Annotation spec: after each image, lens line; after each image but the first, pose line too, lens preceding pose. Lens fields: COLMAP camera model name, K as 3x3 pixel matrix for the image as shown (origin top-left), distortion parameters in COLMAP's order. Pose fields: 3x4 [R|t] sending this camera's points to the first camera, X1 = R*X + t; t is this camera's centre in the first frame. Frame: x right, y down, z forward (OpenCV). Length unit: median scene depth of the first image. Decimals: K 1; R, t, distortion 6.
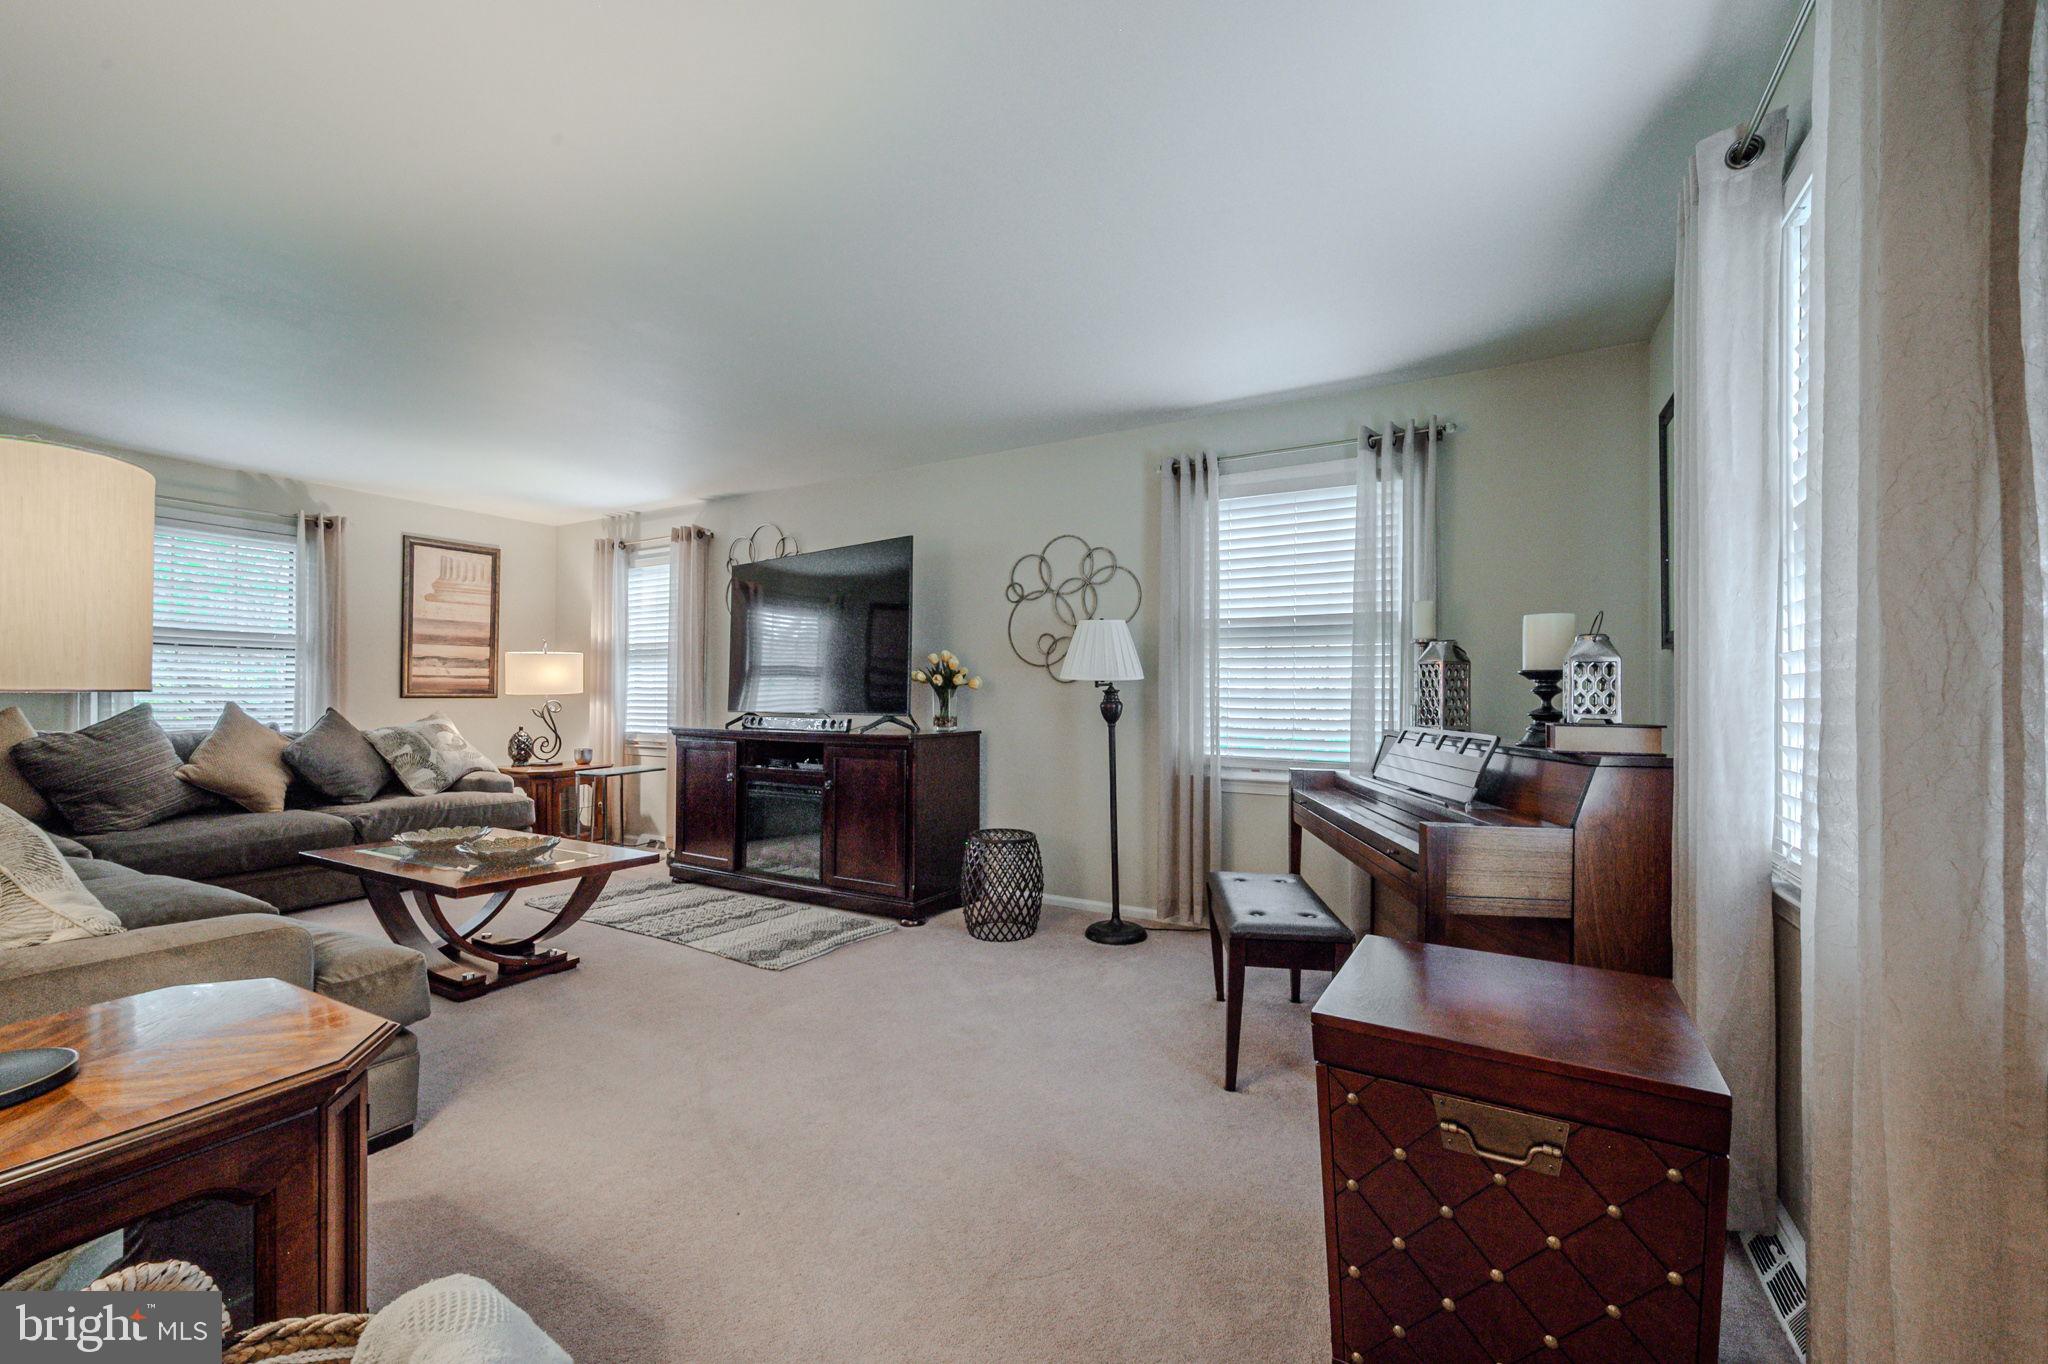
lens RADIAL K [[816.7, 0, 1042.8], [0, 816.7, 689.6], [0, 0, 1]] dist [-0.001092, -0.000044]
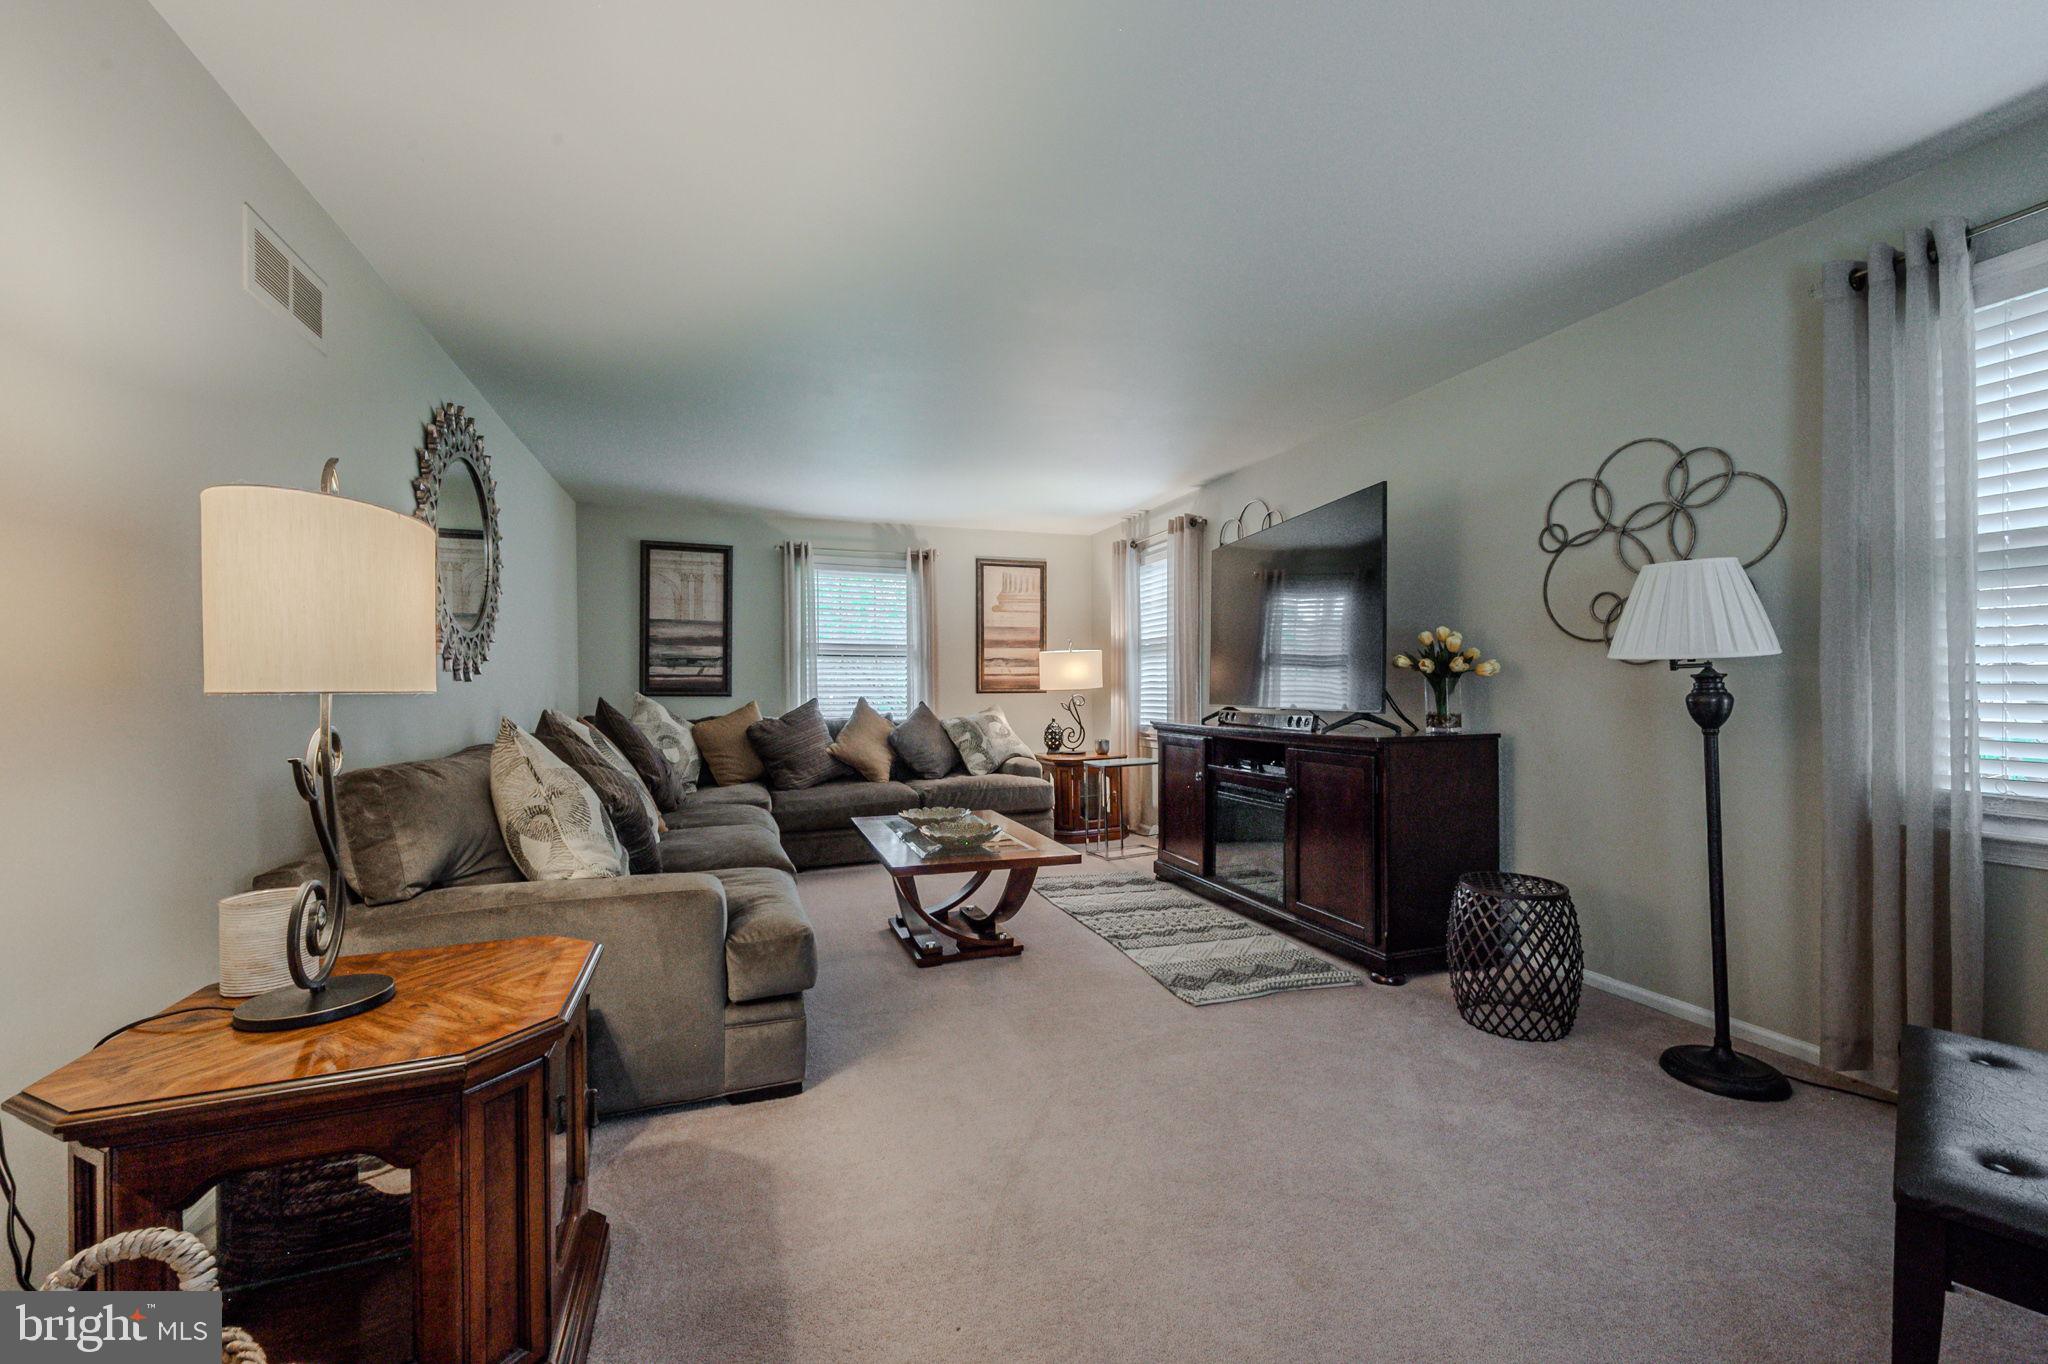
lens RADIAL K [[816.7, 0, 1031.0], [0, 816.7, 689.3], [0, 0, 1]] dist [-0.001092, -0.000044]
pose [[0.755341, -0.009184, -0.655268, 0.091763], [0.015074, 0.999881, 0.003362, 0.001978], [0.655159, -0.012417, 0.755389, 0.185665]]
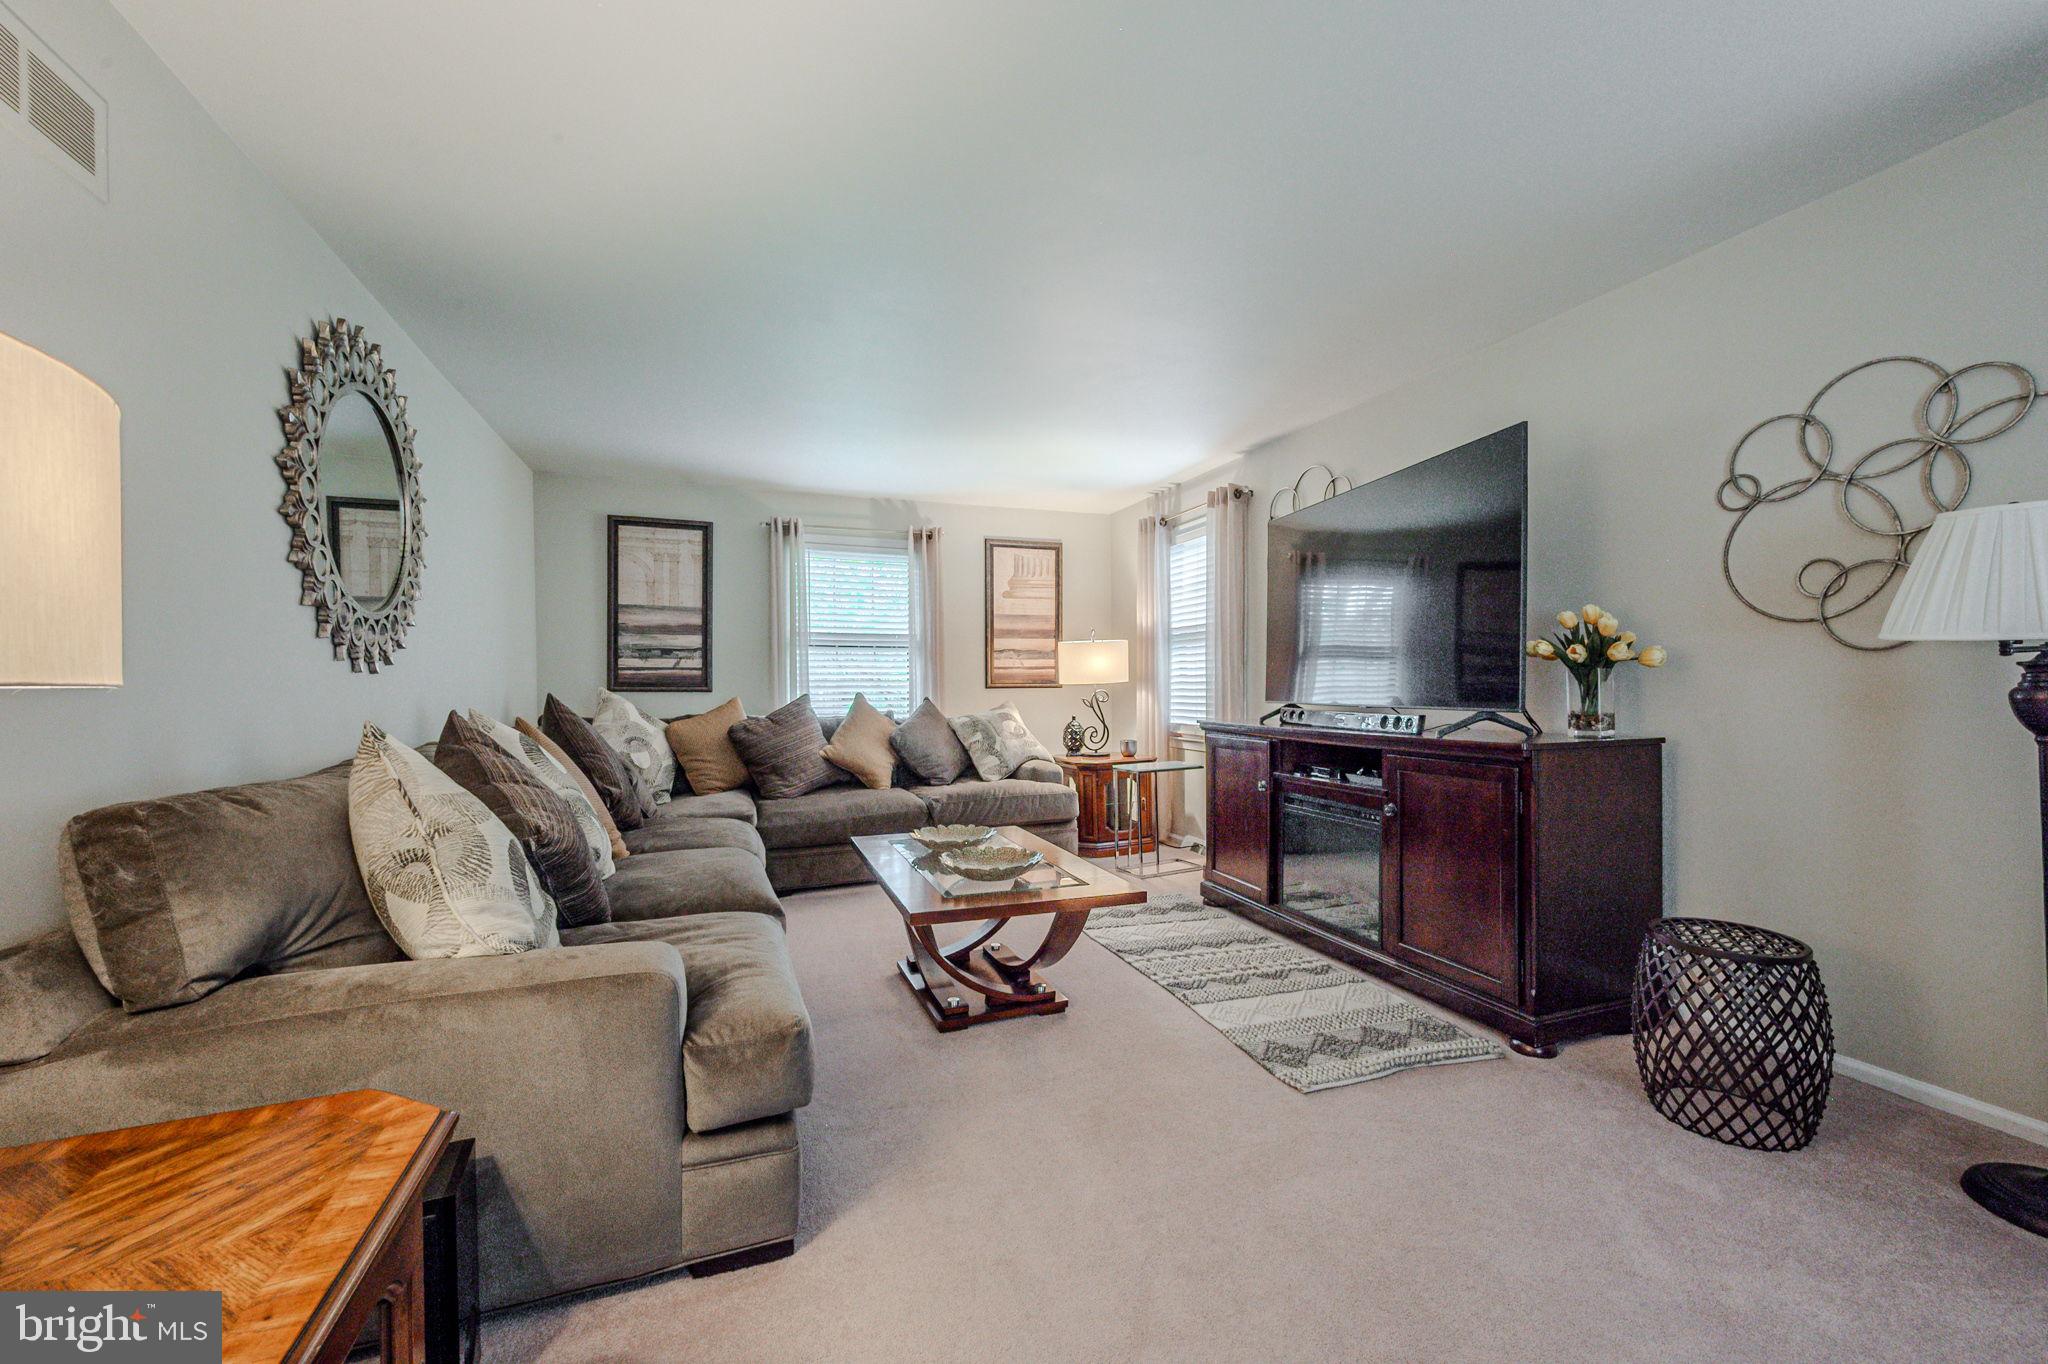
lens RADIAL K [[816.7, 0, 1030.1], [0, 816.7, 689.4], [0, 0, 1]] dist [-0.001092, -0.000044]
pose [[0.762651, -0.005644, -0.646786, -0.046749], [0.015538, 0.999833, 0.009597, 0.003028], [0.646624, -0.017369, 0.762612, 0.276353]]
